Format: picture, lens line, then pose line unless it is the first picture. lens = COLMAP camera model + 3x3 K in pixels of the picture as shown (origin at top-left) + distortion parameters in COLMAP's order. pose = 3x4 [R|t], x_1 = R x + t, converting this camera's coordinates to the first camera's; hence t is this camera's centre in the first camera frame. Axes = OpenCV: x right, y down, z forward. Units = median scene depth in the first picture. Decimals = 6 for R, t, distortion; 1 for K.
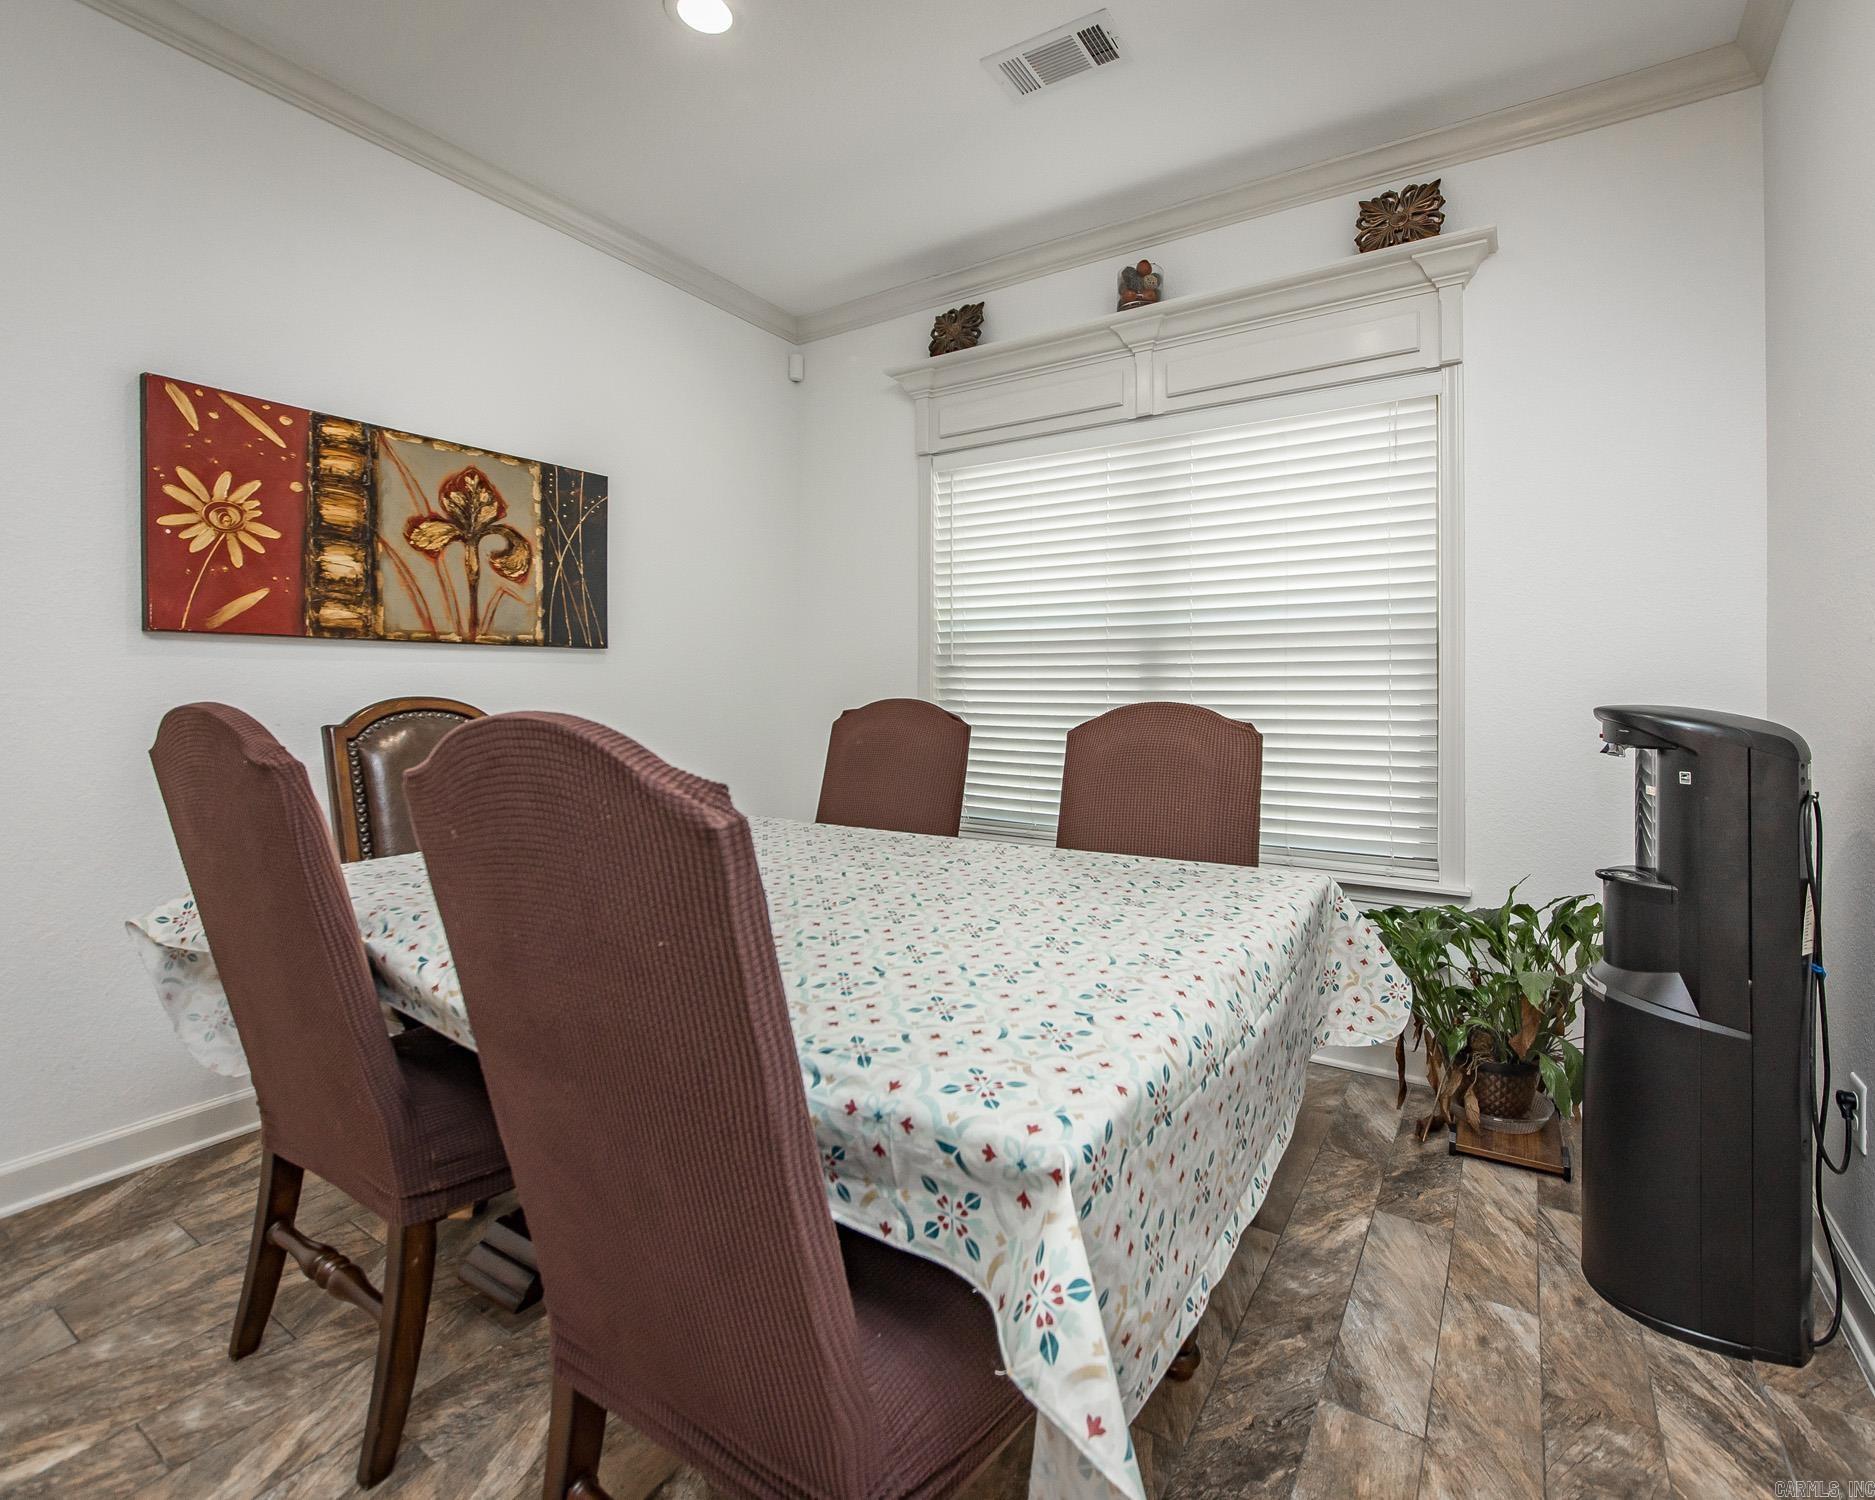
lens RADIAL K [[861.7, 0, 998.0], [0, 861.7, 693.5], [0, 0, 1]] dist [-0.016299, 0.000410]
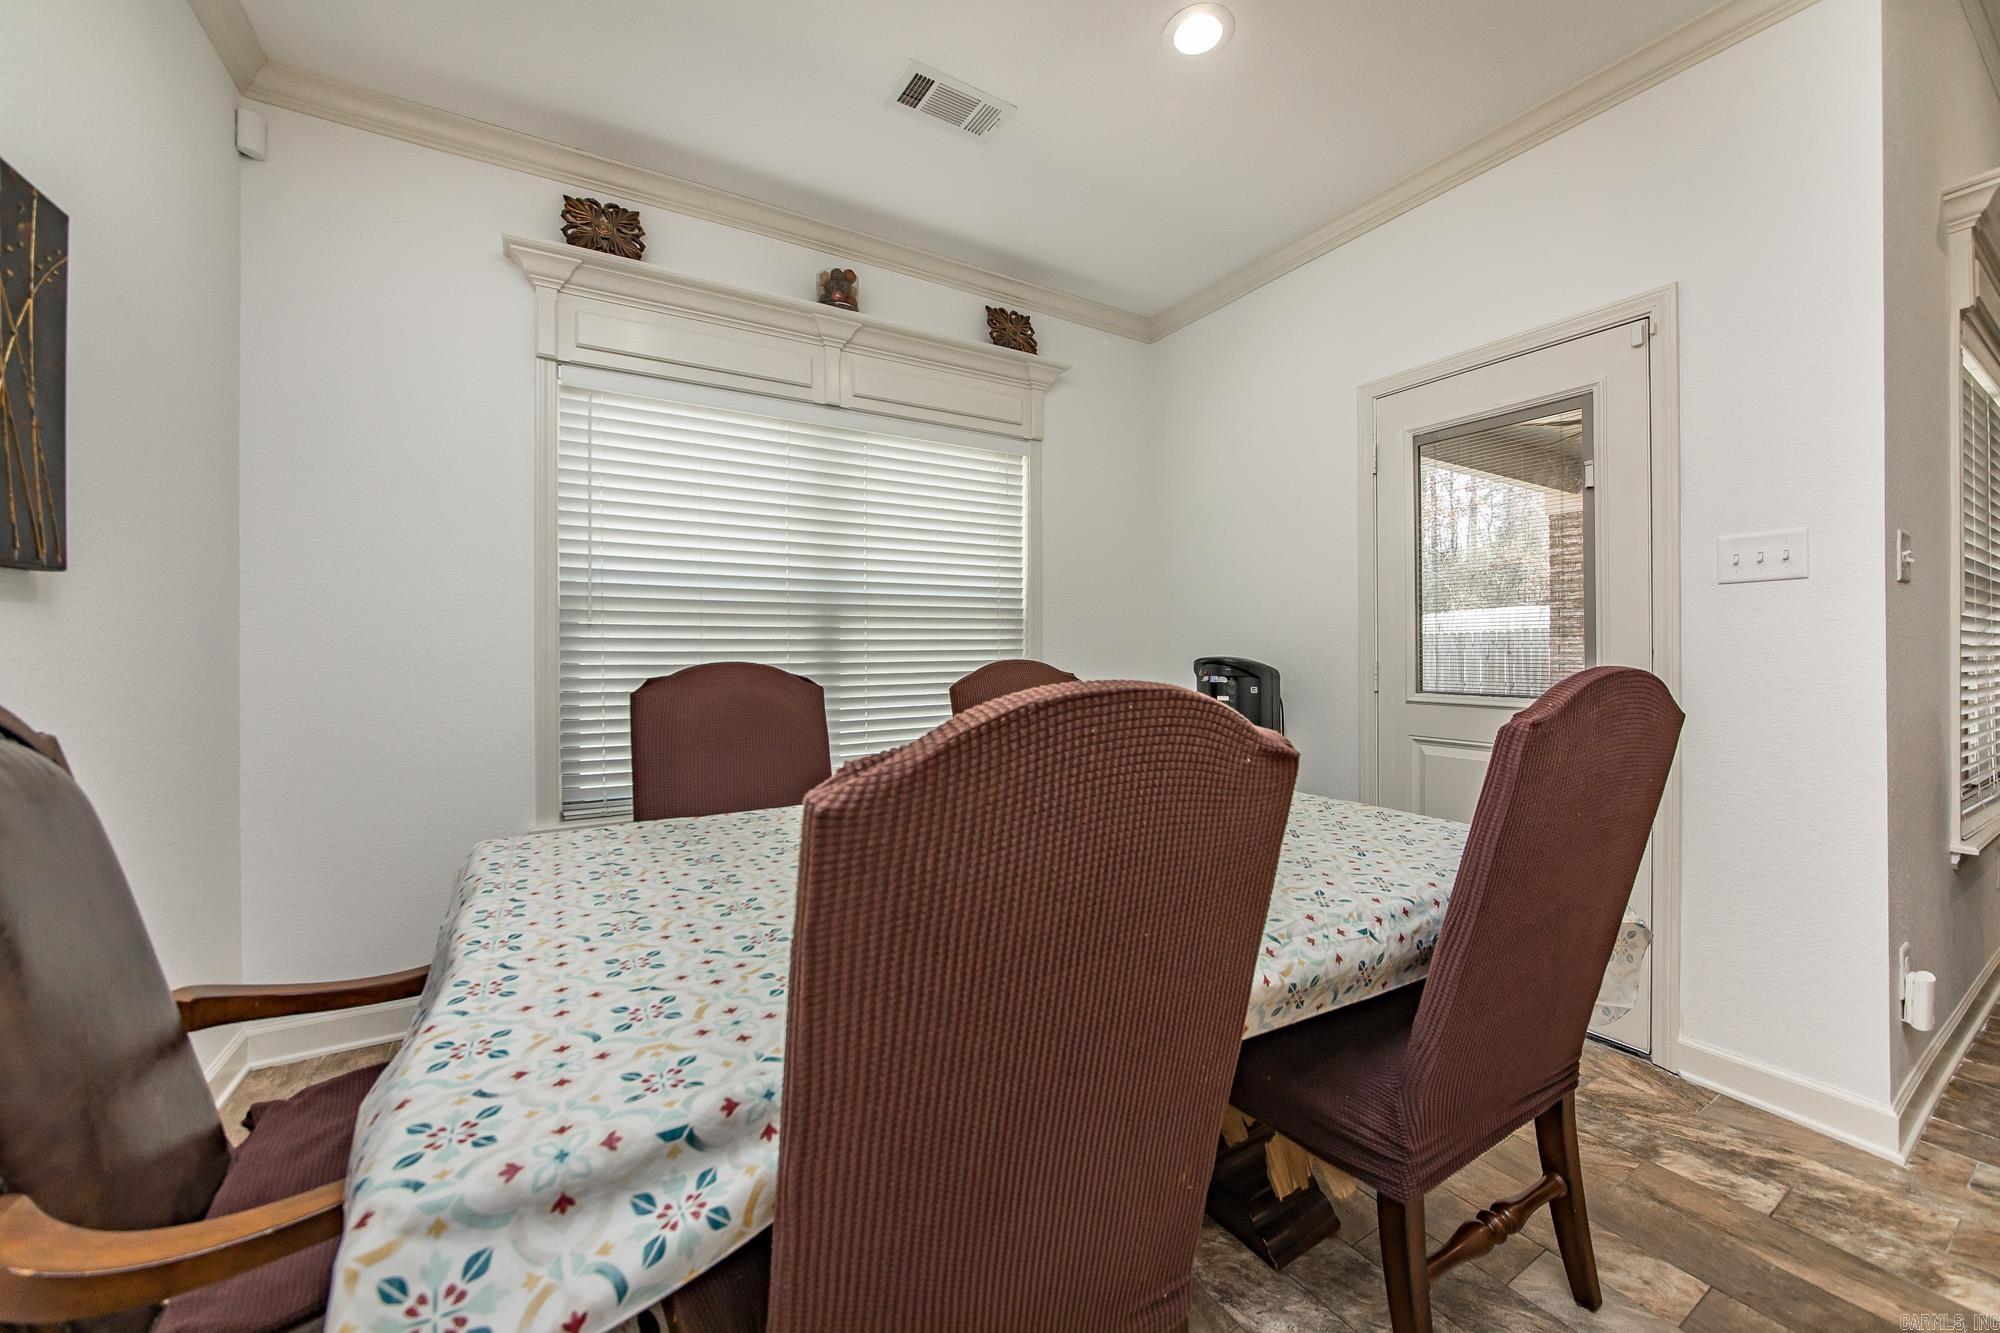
lens RADIAL K [[721.0, 0, 973.2], [0, 721.0, 663.5], [0, 0, 1]] dist [-0.000381, 0.000541]
pose [[0.473819, -0.036646, 0.879859, -0.650533], [0.012377, 0.999312, 0.034956, -0.016681], [-0.880535, -0.005673, 0.473947, 0.426743]]
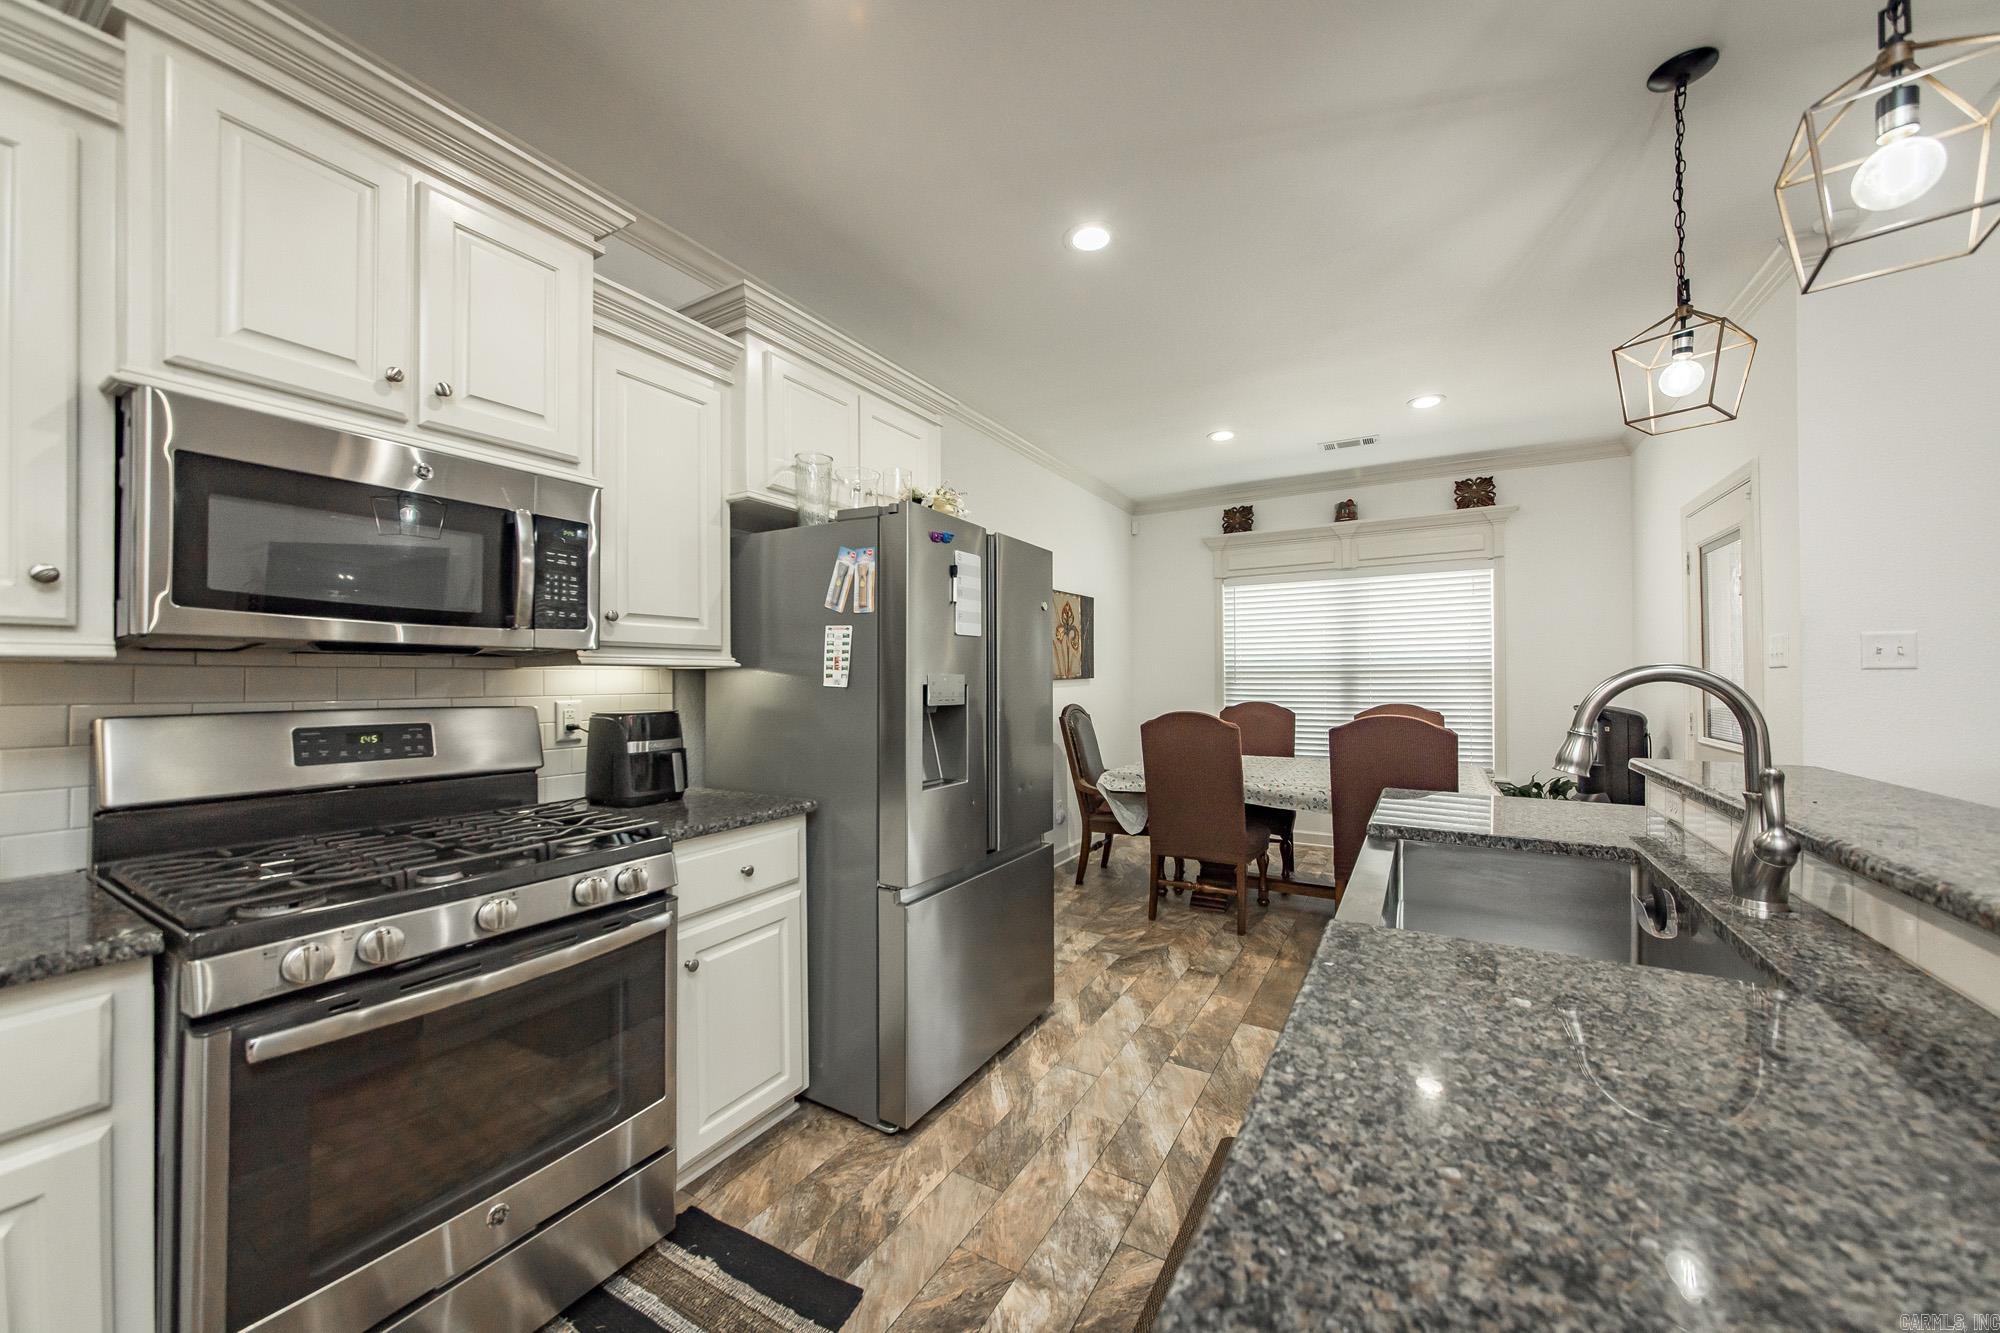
lens RADIAL K [[721.0, 0, 1000.2], [0, 721.0, 673.1], [0, 0, 1]] dist [-0.000381, 0.000541]
pose [[0.999906, -0.011890, 0.006881, -0.797139], [0.011944, 0.999897, -0.007895, -0.059890], [-0.006786, 0.007977, 0.999945, -0.901126]]
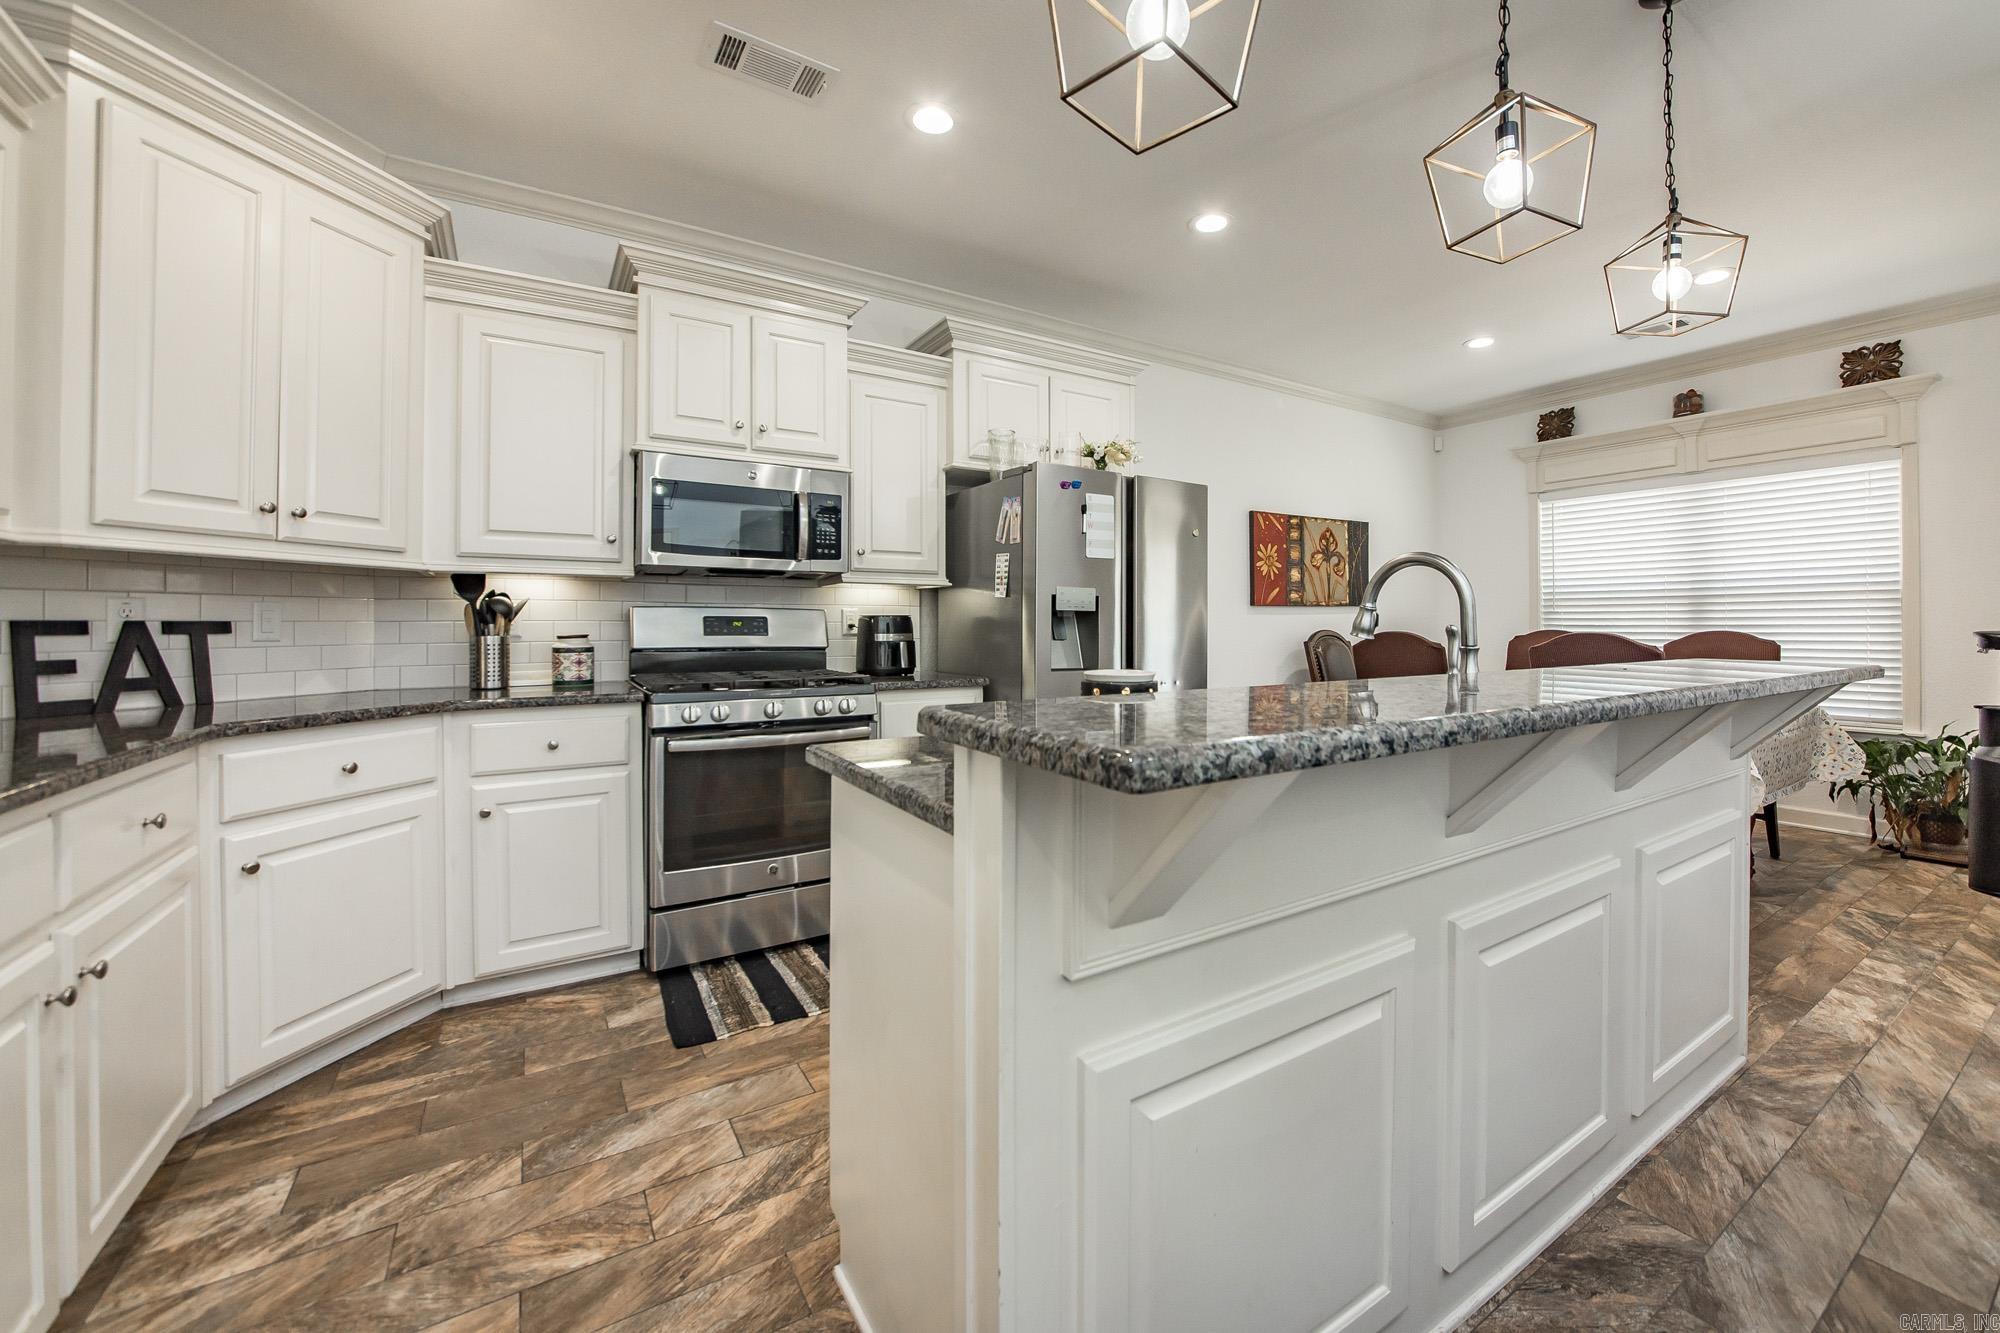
lens RADIAL K [[784.5, 0, 1052.0], [0, 784.5, 622.6], [0, 0, 1]] dist [-0.014073, -0.000665]
pose [[0.902400, -0.008287, -0.430820, -0.378716], [0.006517, 0.999963, -0.005584, -0.007153], [0.430851, 0.002231, 0.902420, -1.160538]]
